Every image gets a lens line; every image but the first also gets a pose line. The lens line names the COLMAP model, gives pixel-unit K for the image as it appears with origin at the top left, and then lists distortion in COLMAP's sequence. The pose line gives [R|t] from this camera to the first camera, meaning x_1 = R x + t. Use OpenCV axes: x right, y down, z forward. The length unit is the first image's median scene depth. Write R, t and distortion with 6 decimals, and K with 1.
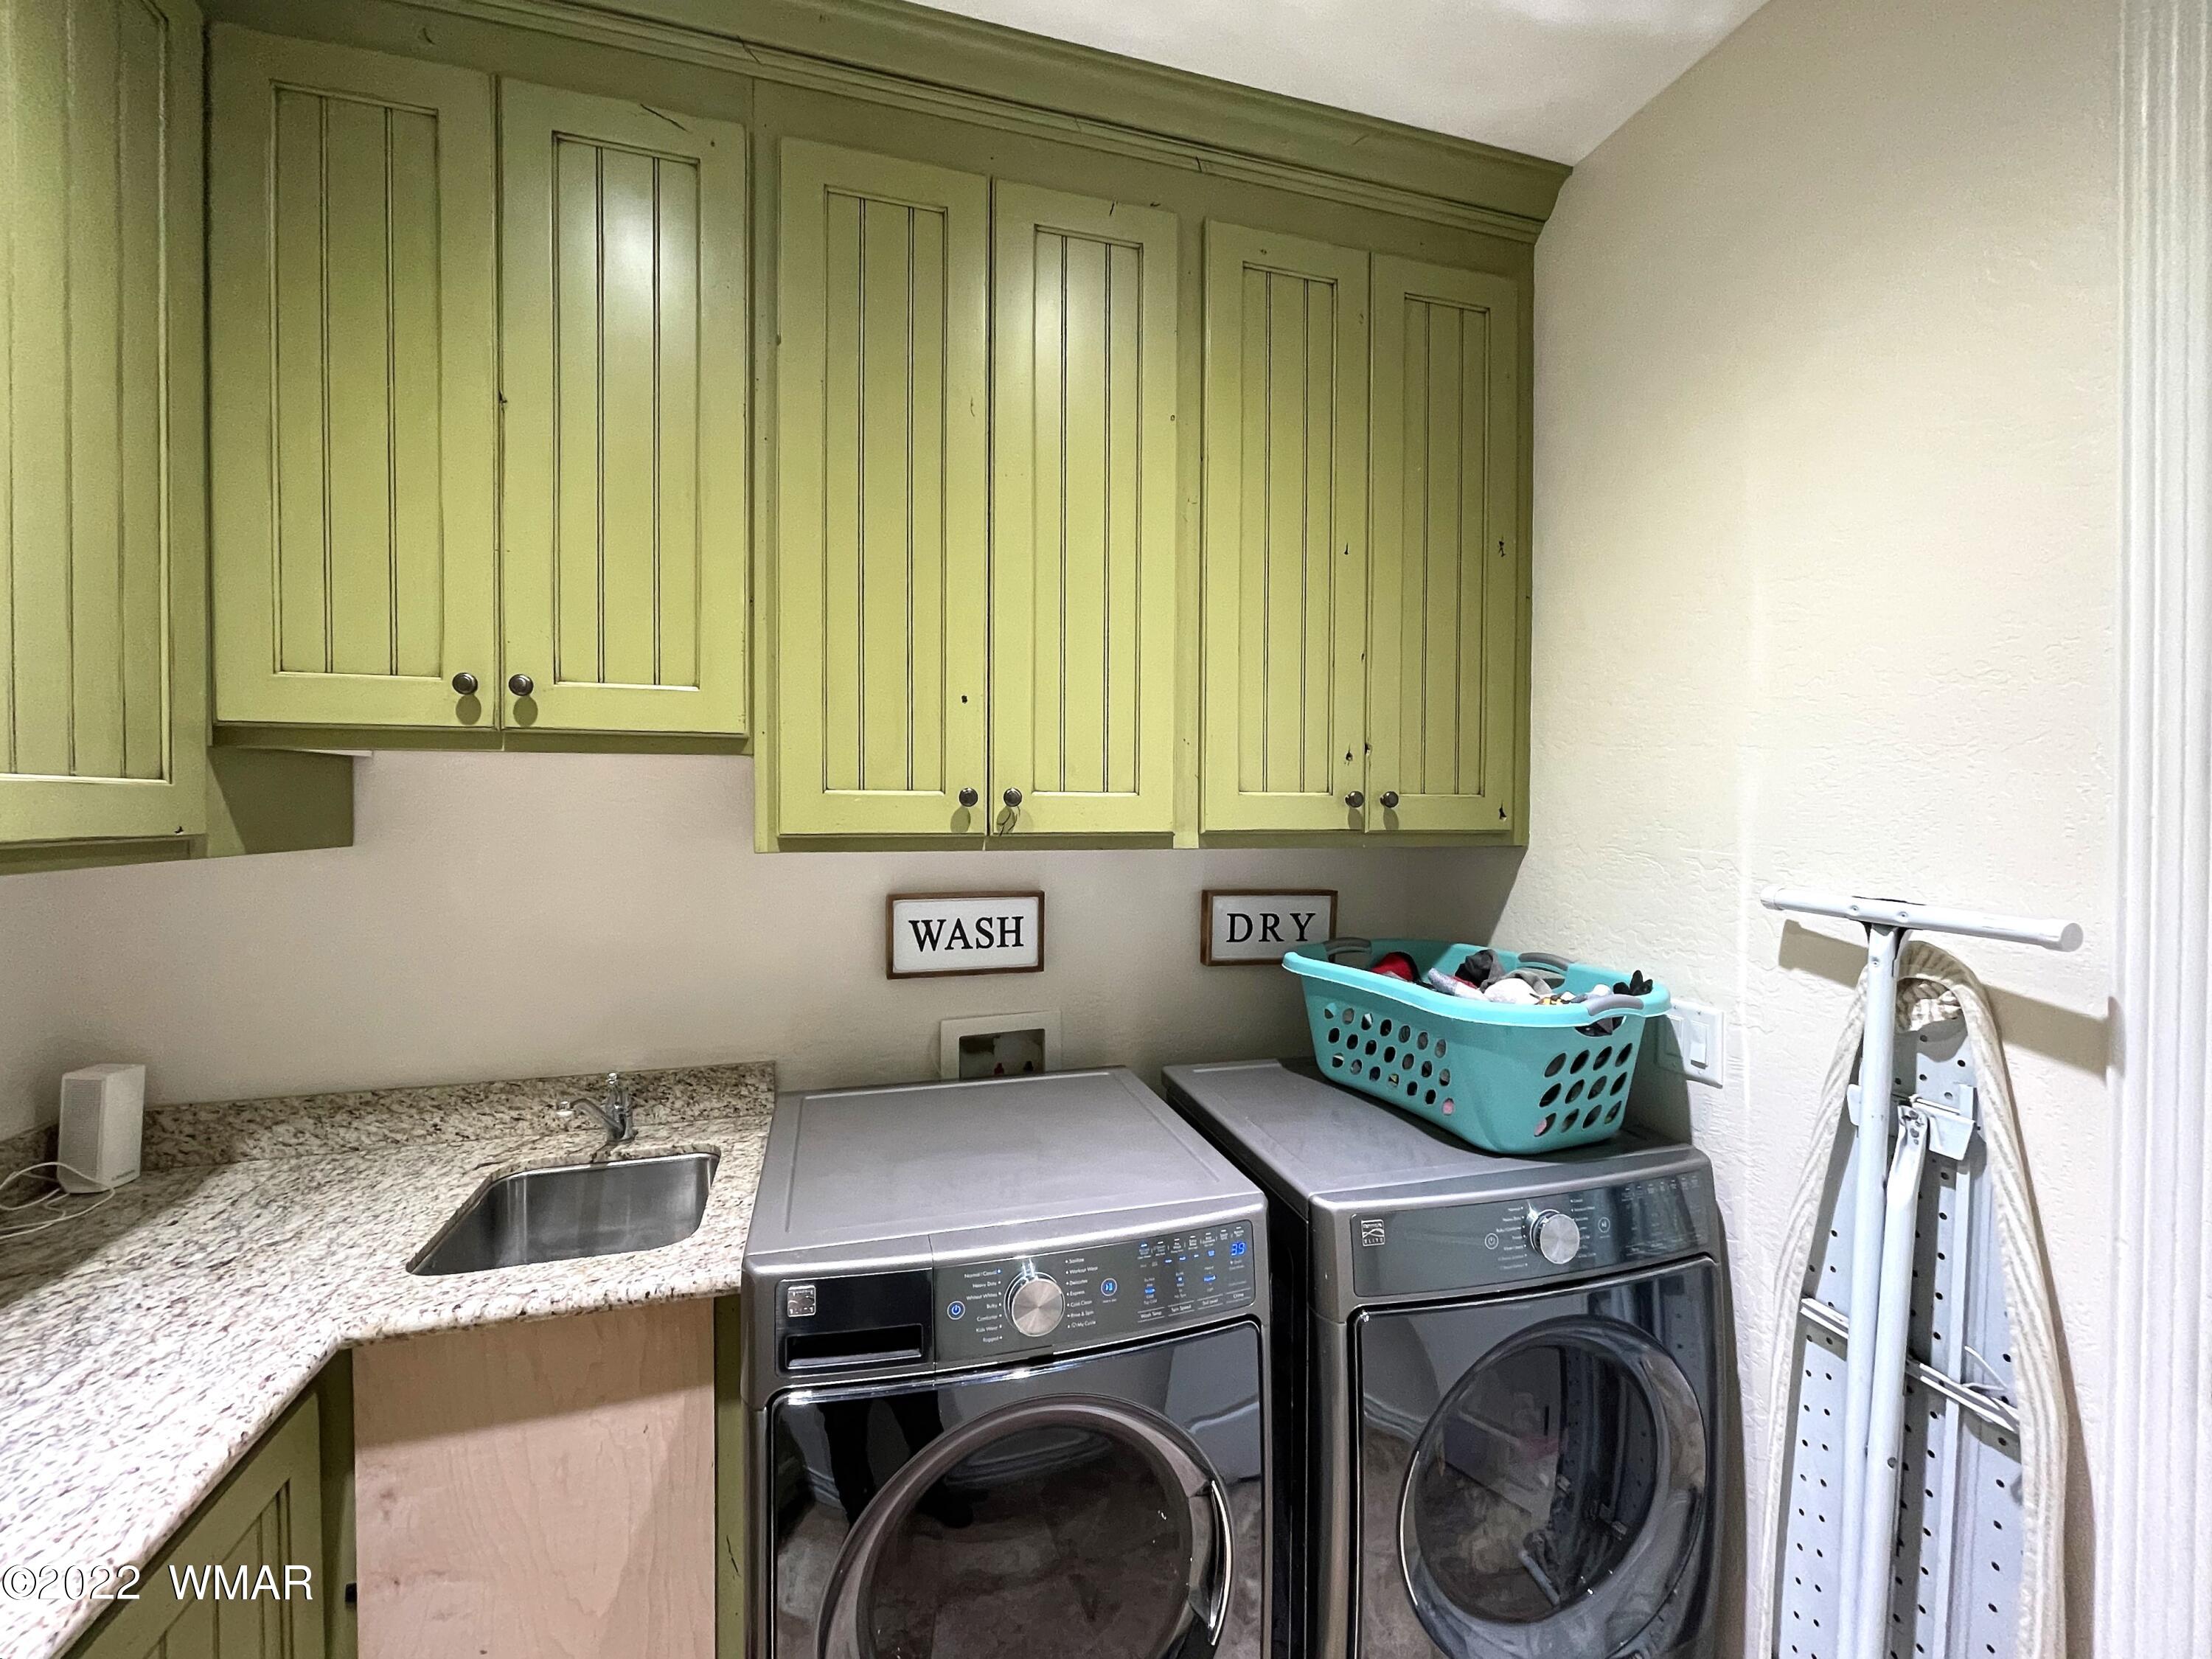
lens RADIAL K [[923.6, 0, 1106.5], [0, 923.6, 821.0], [0, 0, 1]] dist [-0.002309, 0.000337]
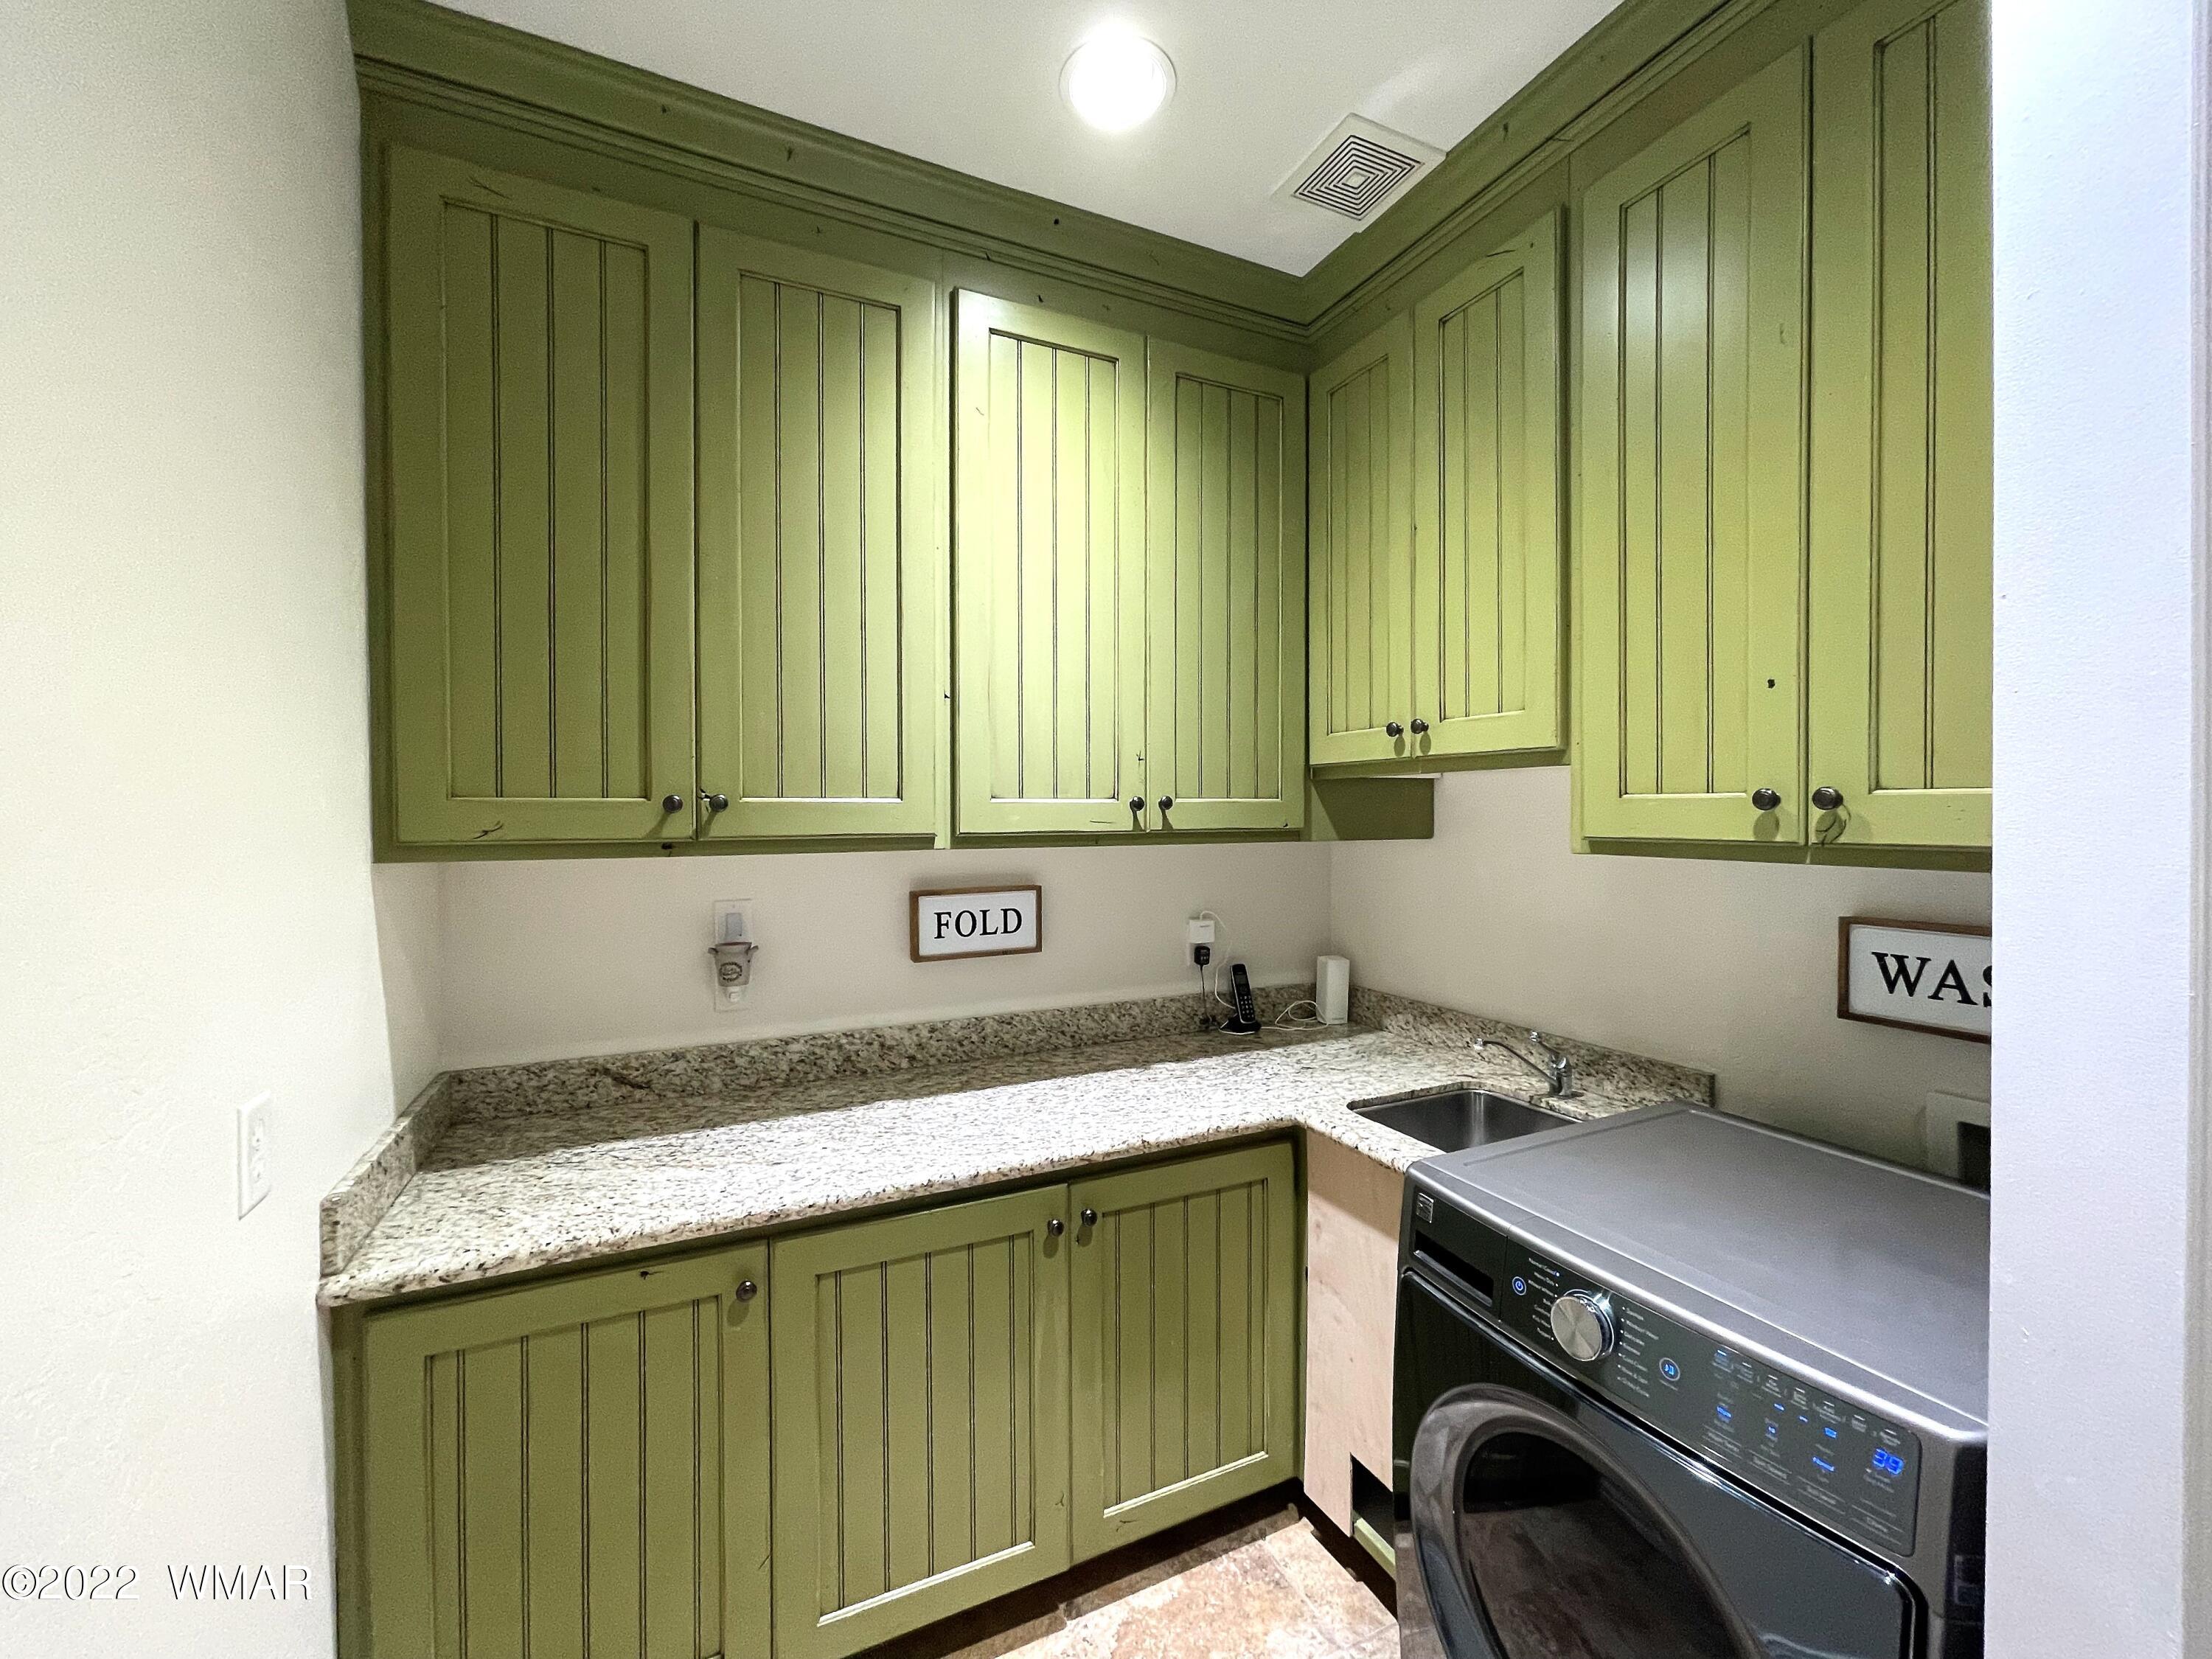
lens RADIAL K [[923.6, 0, 1106.5], [0, 923.6, 821.0], [0, 0, 1]] dist [-0.002309, 0.000337]
pose [[0.149760, 0.006493, -0.988701, 0.636996], [-0.013346, 0.999901, 0.004545, -0.001438], [0.988632, 0.012514, 0.149832, 0.288273]]
